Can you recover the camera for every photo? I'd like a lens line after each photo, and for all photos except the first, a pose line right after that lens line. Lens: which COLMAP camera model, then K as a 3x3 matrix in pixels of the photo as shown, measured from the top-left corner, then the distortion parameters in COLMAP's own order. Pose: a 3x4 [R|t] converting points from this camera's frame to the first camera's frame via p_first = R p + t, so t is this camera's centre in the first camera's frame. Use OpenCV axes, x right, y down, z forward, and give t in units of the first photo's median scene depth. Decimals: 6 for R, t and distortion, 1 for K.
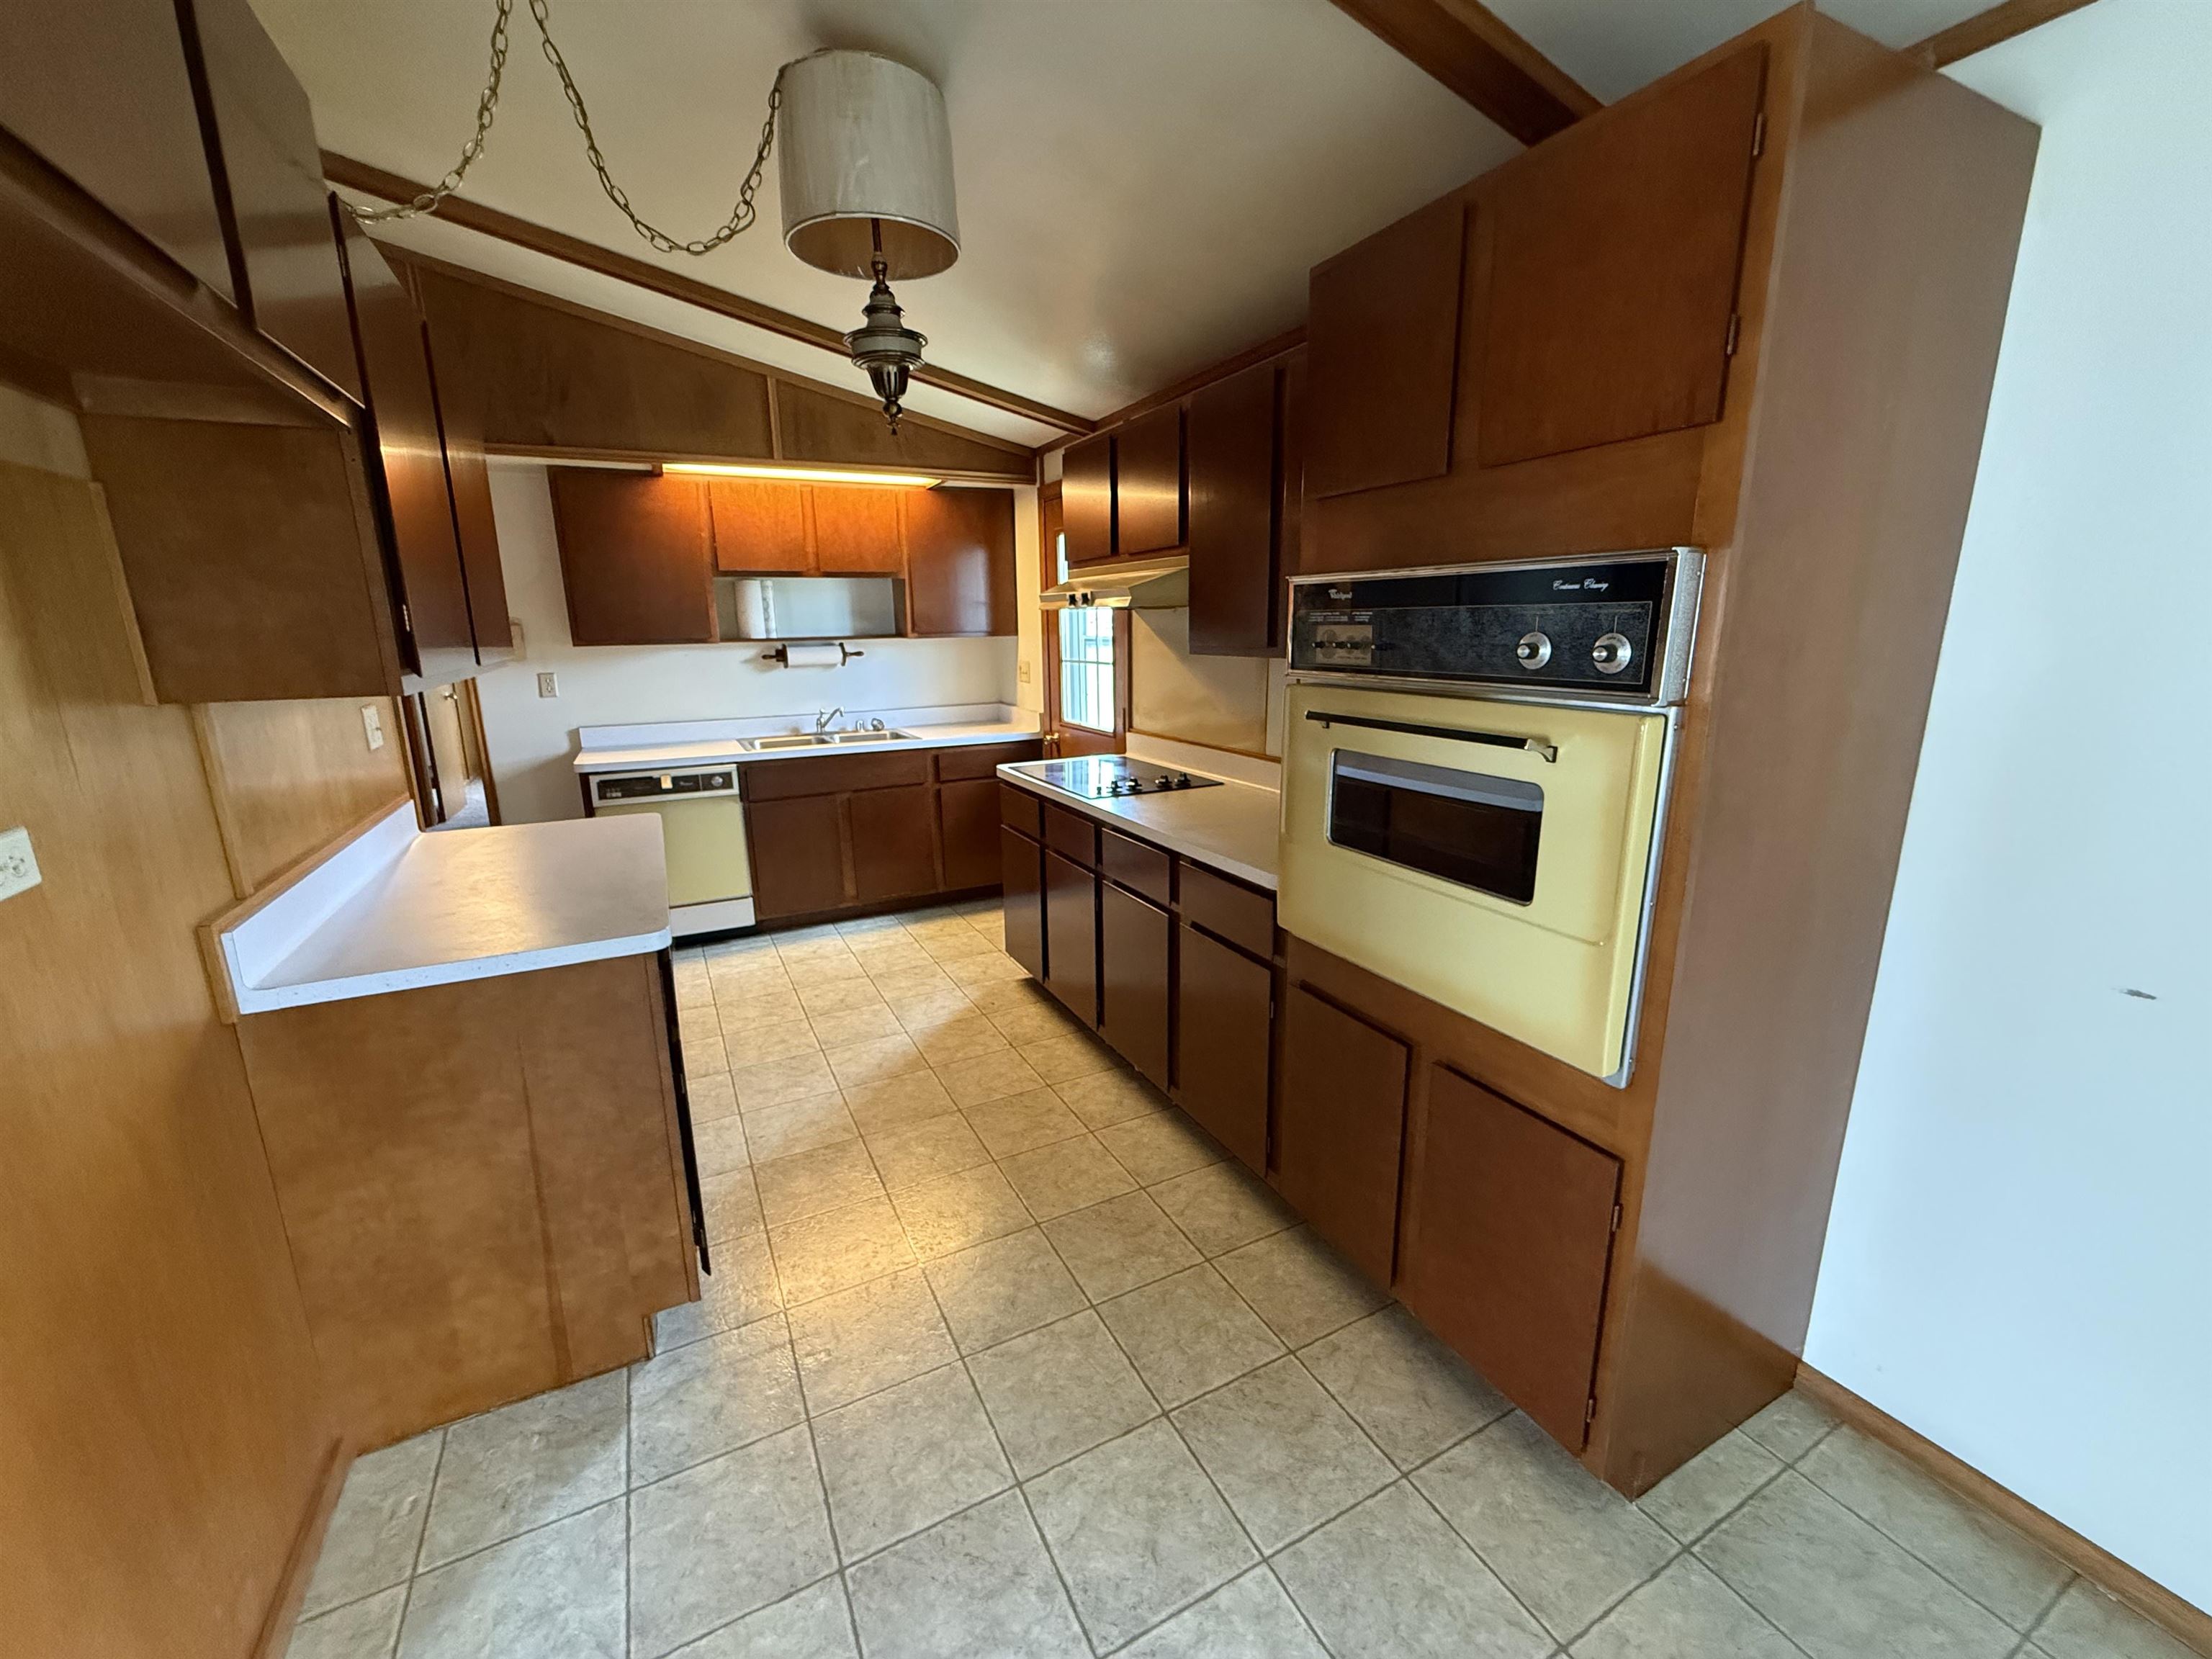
lens RADIAL K [[878.7, 0, 1098.6], [0, 878.7, 827.3], [0, 0, 1]] dist [-0.000340, -0.000090]
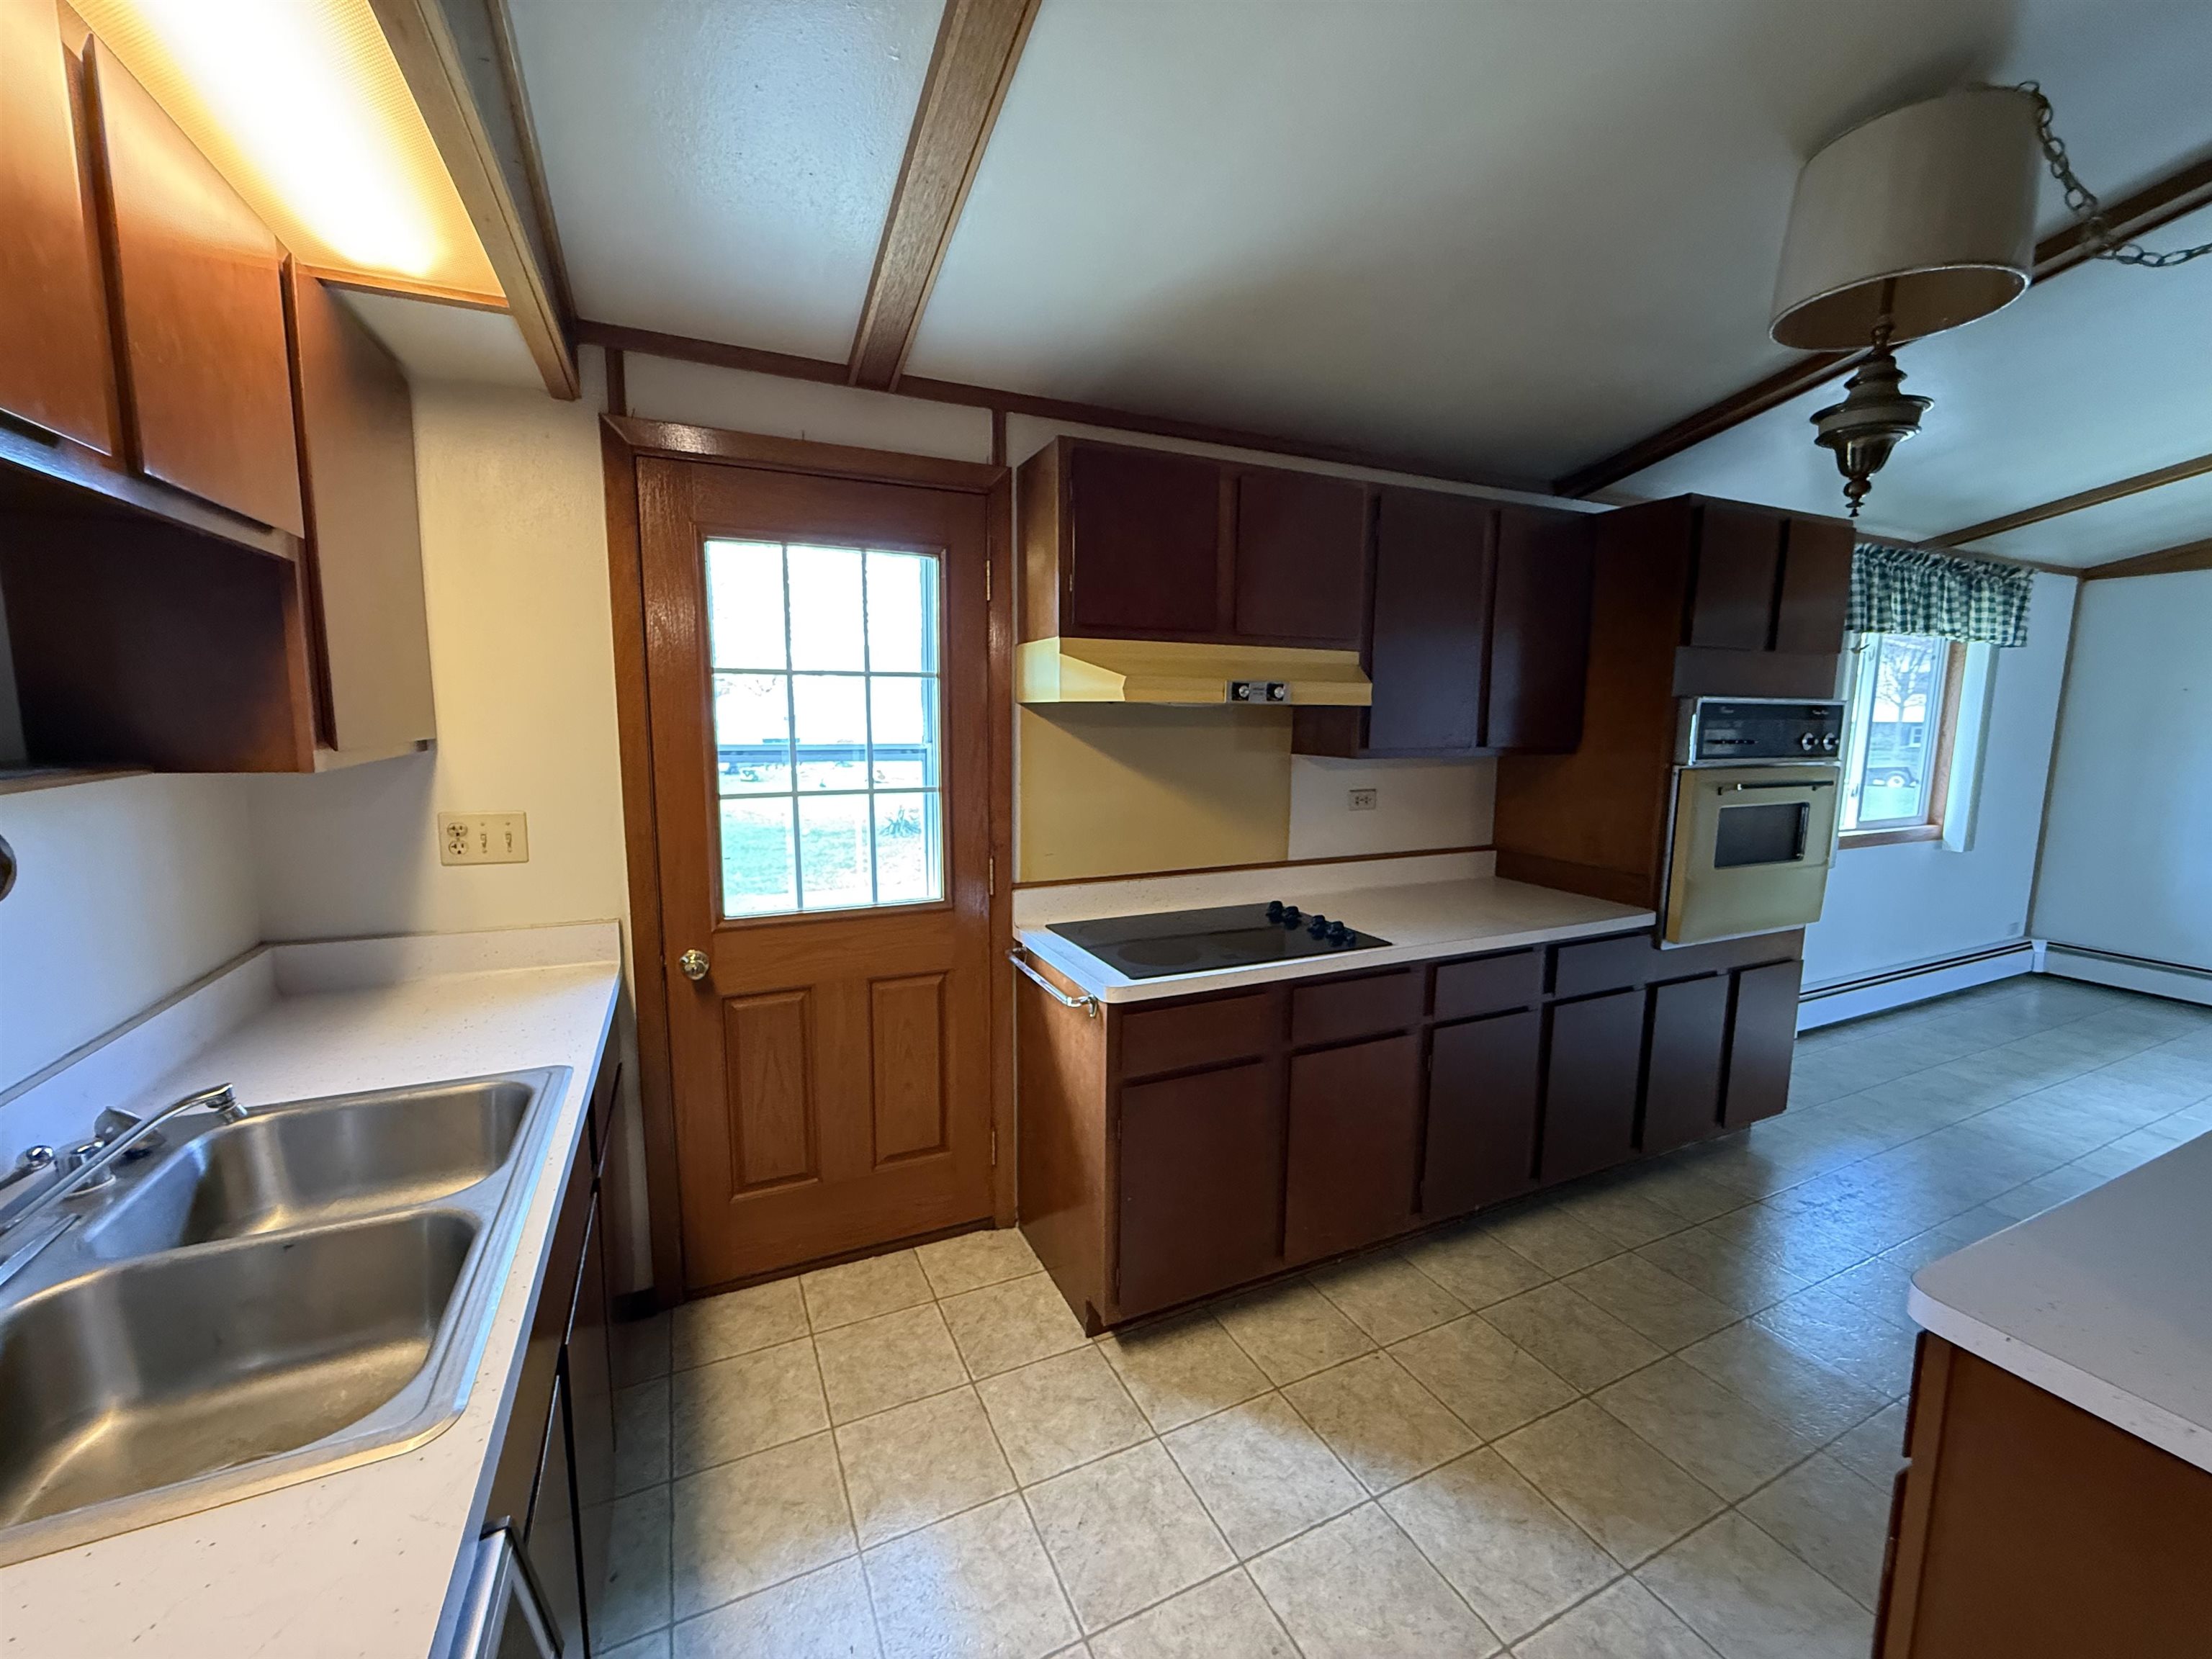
lens RADIAL K [[878.7, 0, 1098.6], [0, 878.7, 827.3], [0, 0, 1]] dist [-0.000340, -0.000090]
pose [[0.037385, -0.121019, 0.991946, -0.821258], [0.218553, 0.969599, 0.110056, -0.290958], [-0.975109, 0.212678, 0.062697, 1.235221]]
